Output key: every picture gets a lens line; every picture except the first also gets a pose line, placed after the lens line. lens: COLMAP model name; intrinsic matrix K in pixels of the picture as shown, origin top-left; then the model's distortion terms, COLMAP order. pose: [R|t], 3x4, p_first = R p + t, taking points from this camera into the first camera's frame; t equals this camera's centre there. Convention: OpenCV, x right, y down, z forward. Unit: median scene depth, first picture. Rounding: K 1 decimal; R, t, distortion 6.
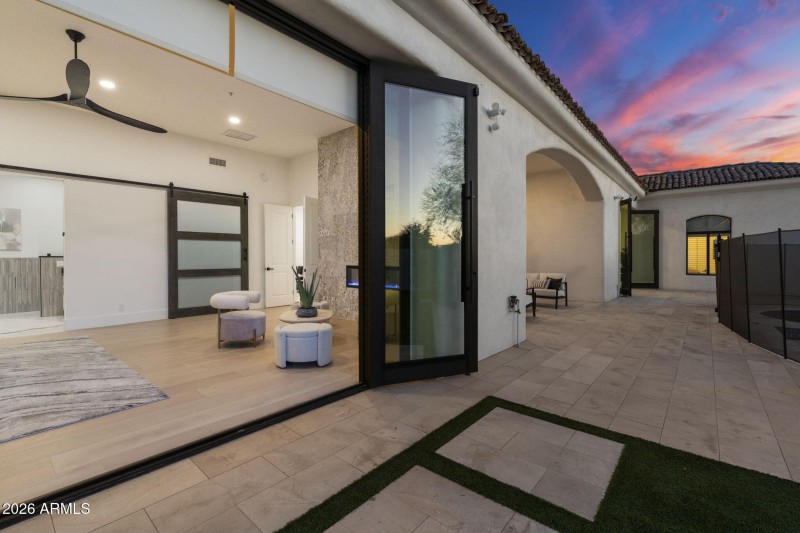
lens RADIAL K [[363.0, 0, 393.7], [0, 363.0, 261.3], [0, 0, 1]] dist [-0.002951, 0.002587]
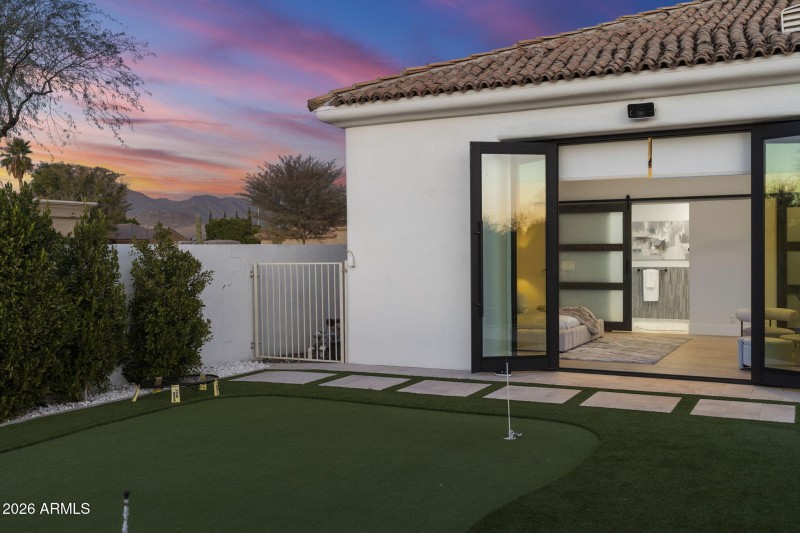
lens RADIAL K [[760.4, 0, 406.4], [0, 760.4, 272.5], [0, 0, 1]] dist [0.004451, 0.000000]
pose [[0.263917, 0.015489, -0.964421, 0.916508], [-0.002368, 0.999878, 0.015410, -0.027511], [0.964543, -0.001783, 0.263921, -0.398189]]
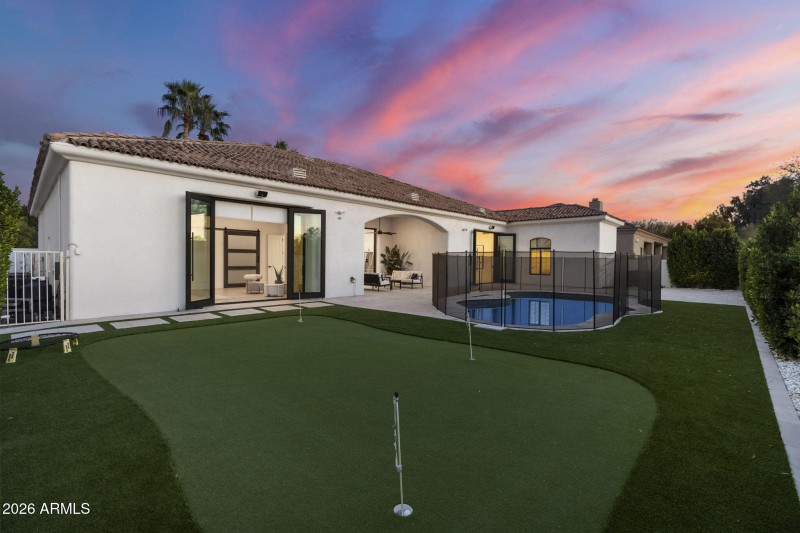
lens RADIAL K [[363.0, 0, 389.0], [0, 363.0, 264.0], [0, 0, 1]] dist [-0.002951, 0.002587]
pose [[0.998111, 0.013296, -0.059984, 0.469036], [-0.013298, 0.999912, 0.000363, -0.003855], [0.059984, 0.000436, 0.998199, -1.040206]]
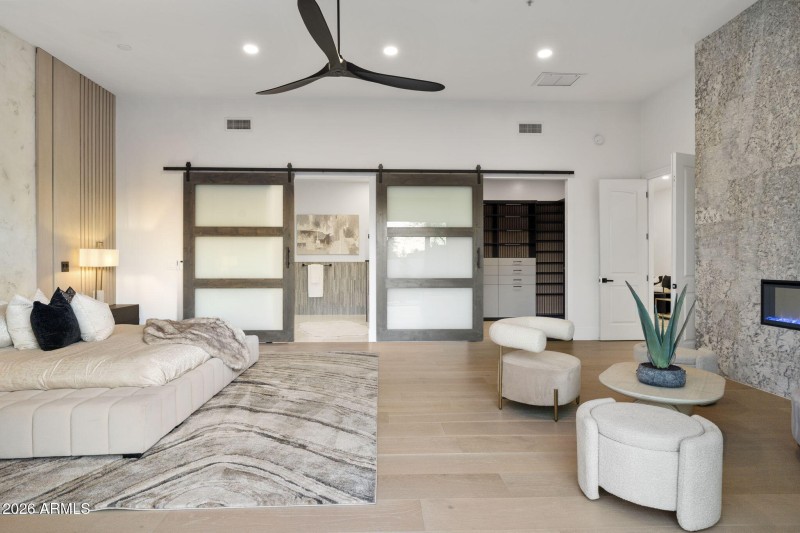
lens RADIAL K [[449.1, 0, 395.9], [0, 449.1, 261.7], [0, 0, 1]] dist [-0.000138, 0.000917]
pose [[0.692870, 0.002668, -0.721057, -0.031808], [-0.011326, 0.999910, -0.007184, -0.002147], [0.720973, 0.013145, 0.692838, 0.203732]]
